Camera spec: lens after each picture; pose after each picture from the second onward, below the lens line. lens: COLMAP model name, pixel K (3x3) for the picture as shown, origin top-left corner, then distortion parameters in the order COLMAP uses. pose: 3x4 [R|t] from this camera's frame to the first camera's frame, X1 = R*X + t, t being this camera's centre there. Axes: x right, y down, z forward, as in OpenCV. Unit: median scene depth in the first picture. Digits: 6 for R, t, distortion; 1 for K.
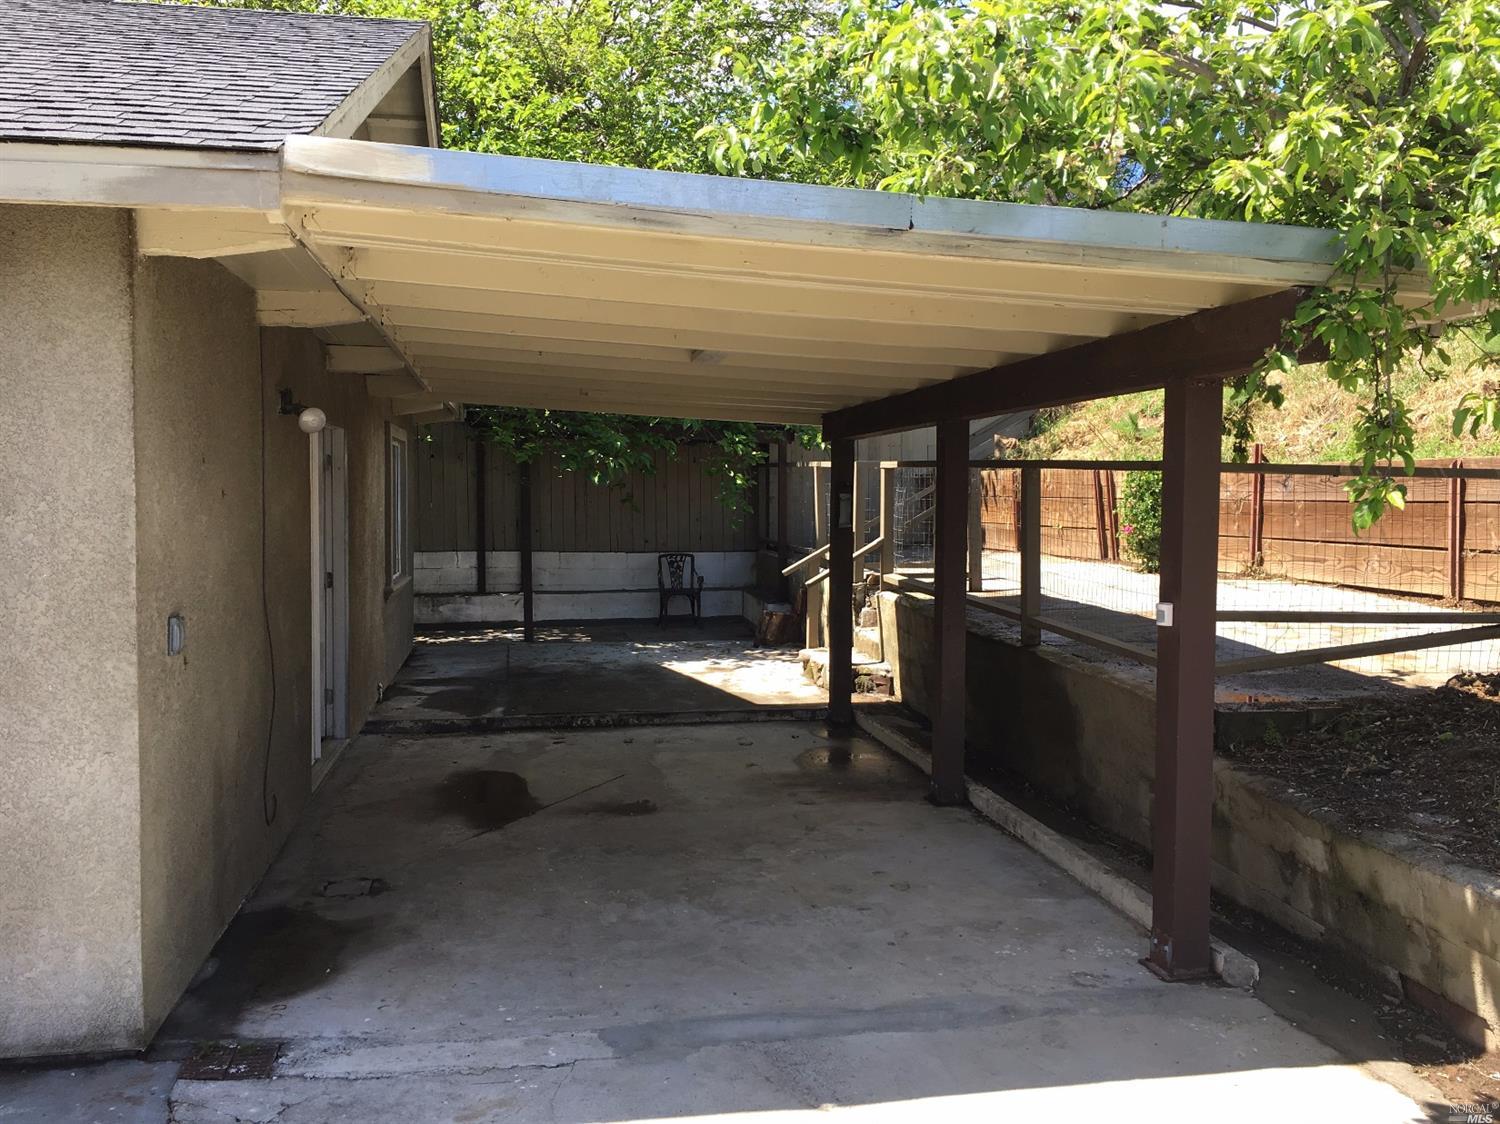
lens RADIAL K [[1265.8, 0, 745.5], [0, 1265.8, 559.0], [0, 0, 1]] dist [0.052162, -0.058366]
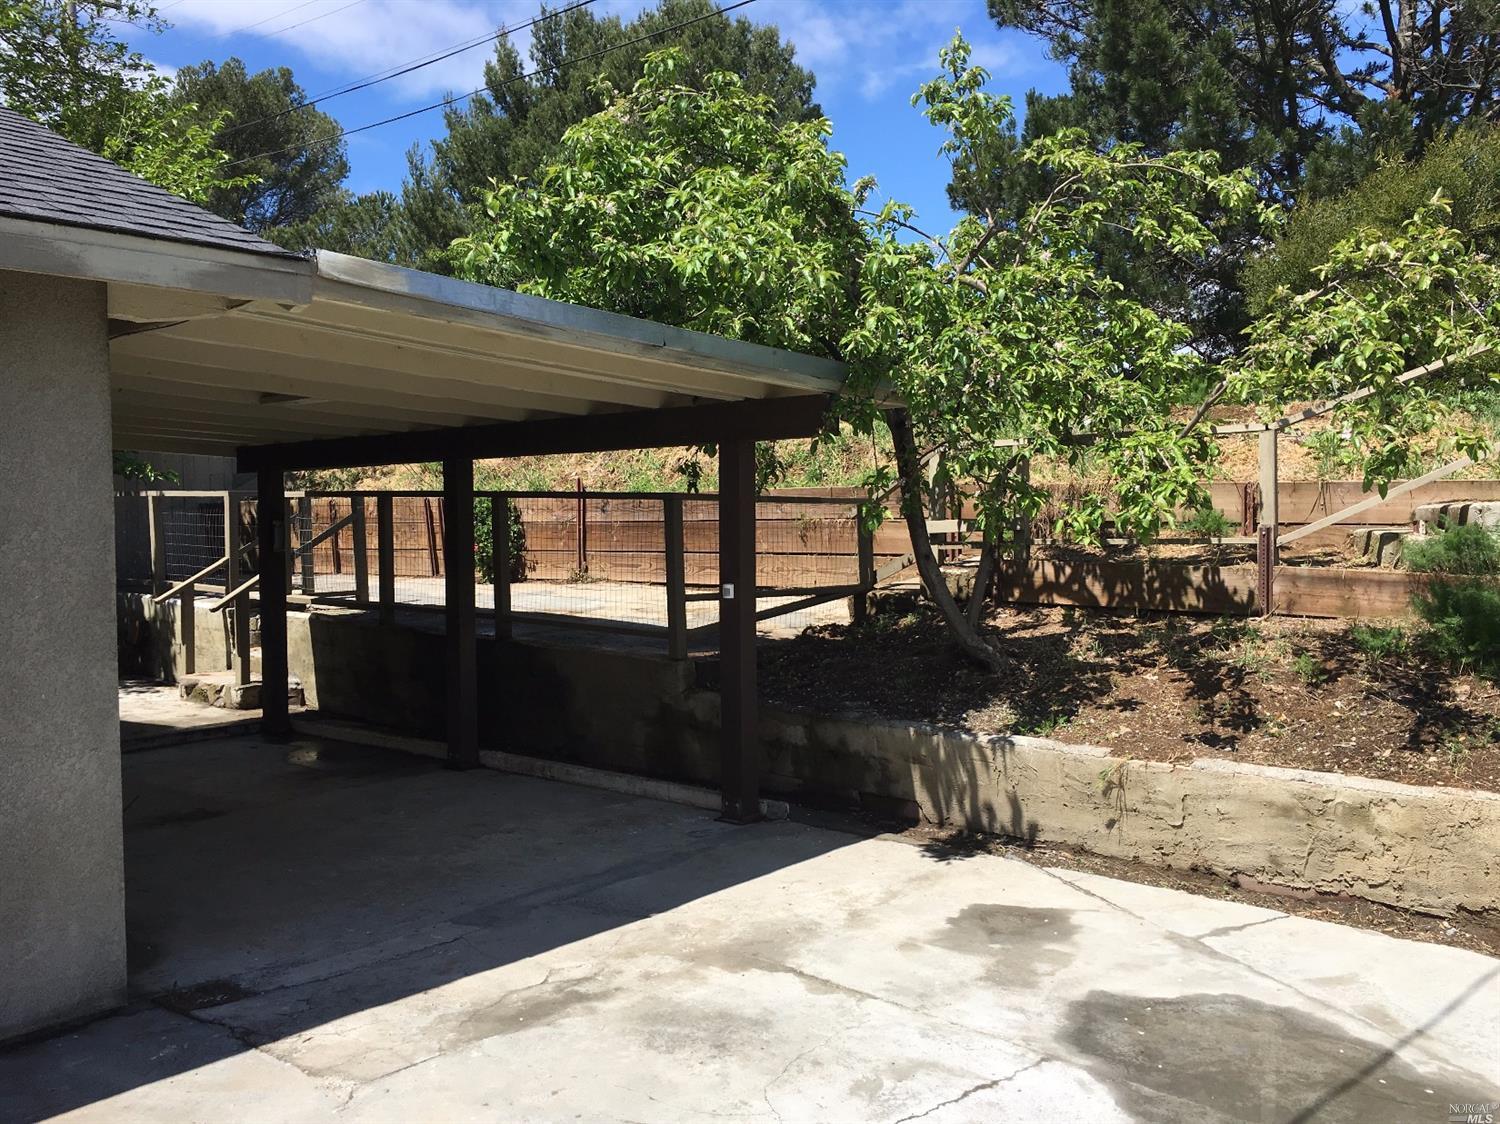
lens RADIAL K [[1300.5, 0, 751.2], [0, 1300.5, 560.9], [0, 0, 1]] dist [0.015076, -0.026123]
pose [[0.763804, -0.035519, 0.644470, -0.753610], [0.049160, 0.998786, -0.003217, 0.014866], [-0.643573, 0.034139, 0.764623, -0.263615]]
